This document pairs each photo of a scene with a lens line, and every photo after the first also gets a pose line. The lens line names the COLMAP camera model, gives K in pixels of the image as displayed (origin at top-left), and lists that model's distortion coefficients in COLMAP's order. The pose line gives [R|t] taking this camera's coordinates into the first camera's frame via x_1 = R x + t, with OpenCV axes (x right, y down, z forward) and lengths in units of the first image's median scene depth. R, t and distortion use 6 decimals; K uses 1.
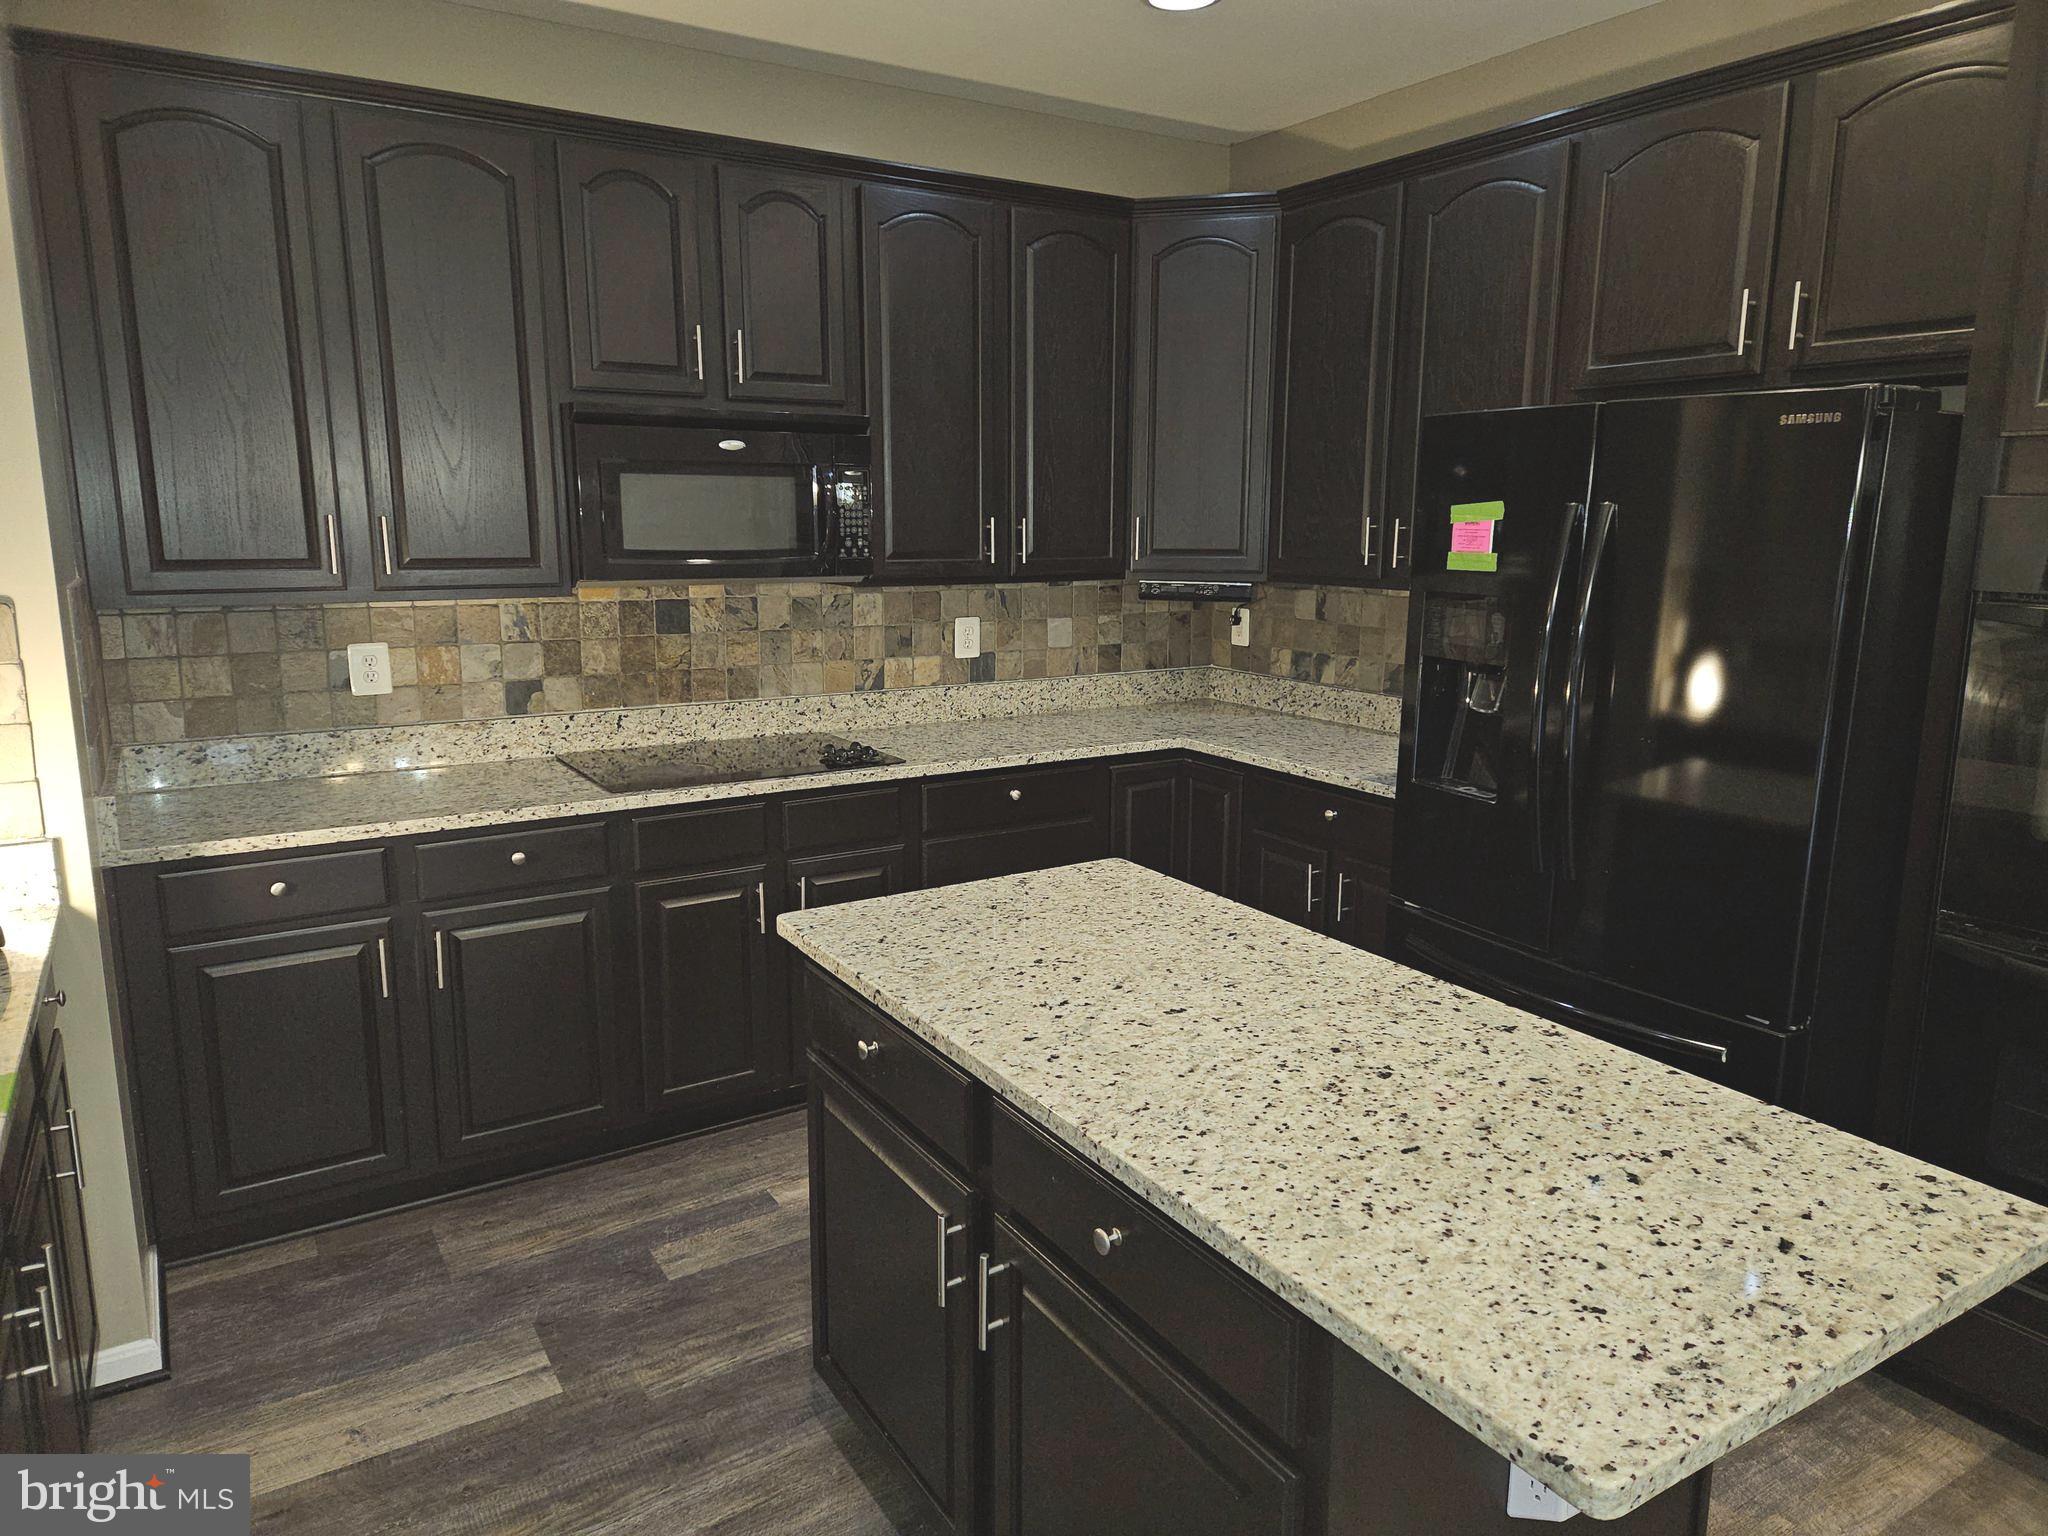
lens RADIAL K [[1365.0, 0, 1023.1], [0, 1365.0, 768.4], [0, 0, 1]] dist [0.062282, -0.029986]
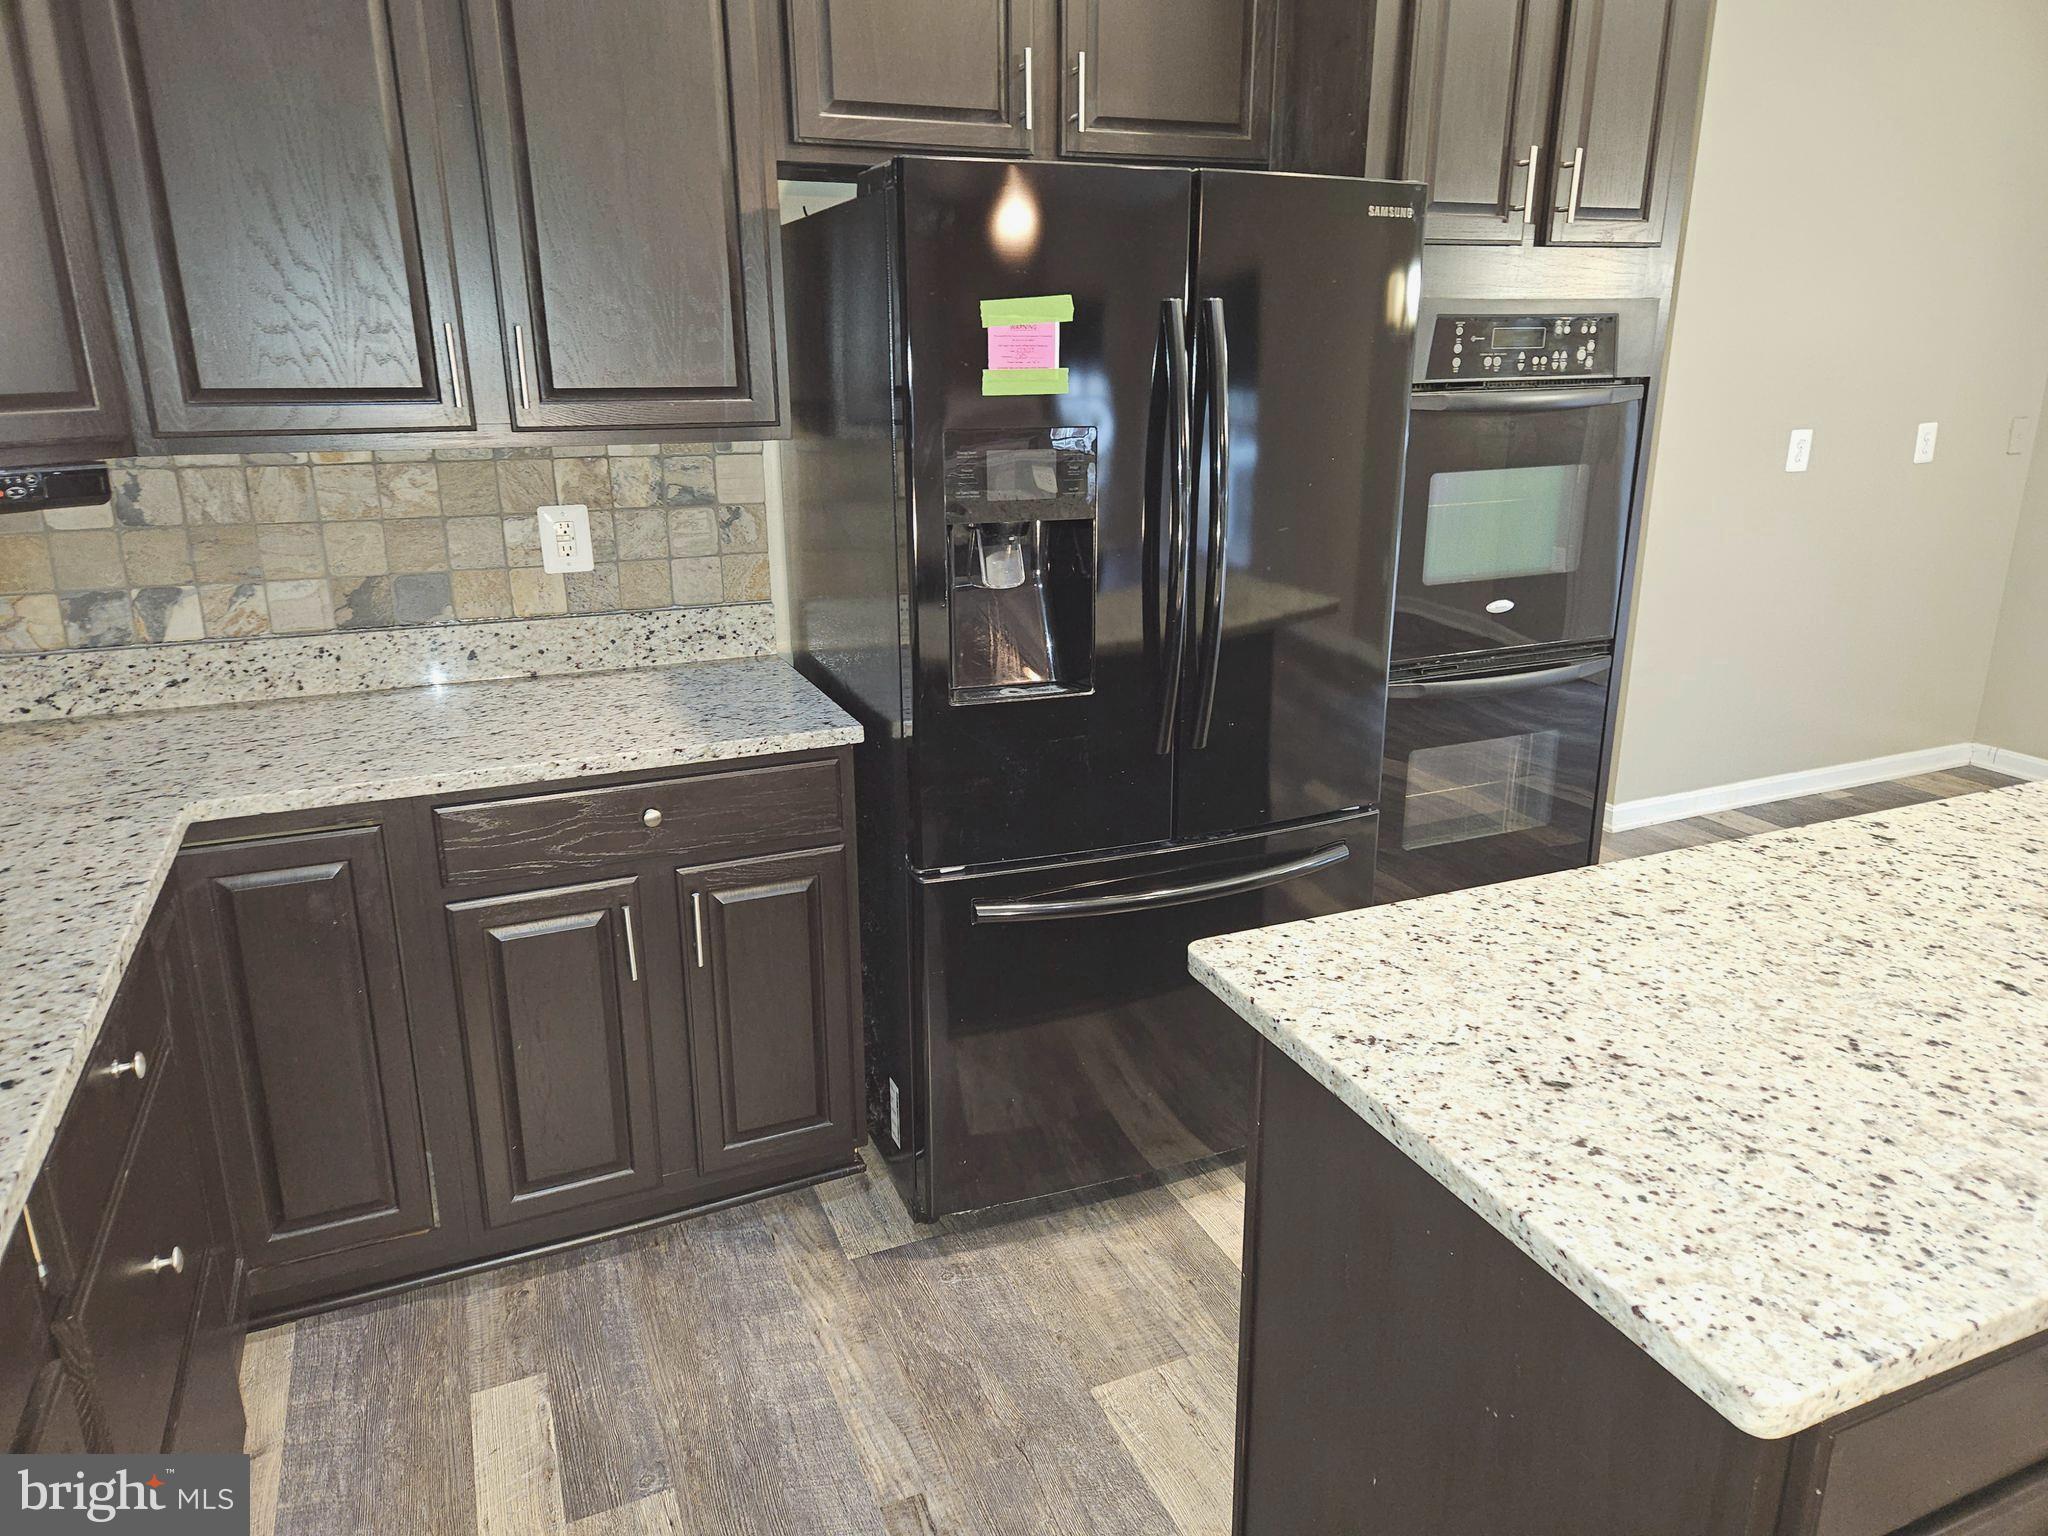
lens RADIAL K [[1365.0, 0, 1024.4], [0, 1365.0, 753.3], [0, 0, 1]] dist [0.062282, -0.029986]
pose [[0.131350, -0.288013, 0.948576, -0.479745], [0.189658, 0.946492, 0.261118, -0.178703], [-0.973025, 0.145607, 0.178946, 1.045997]]
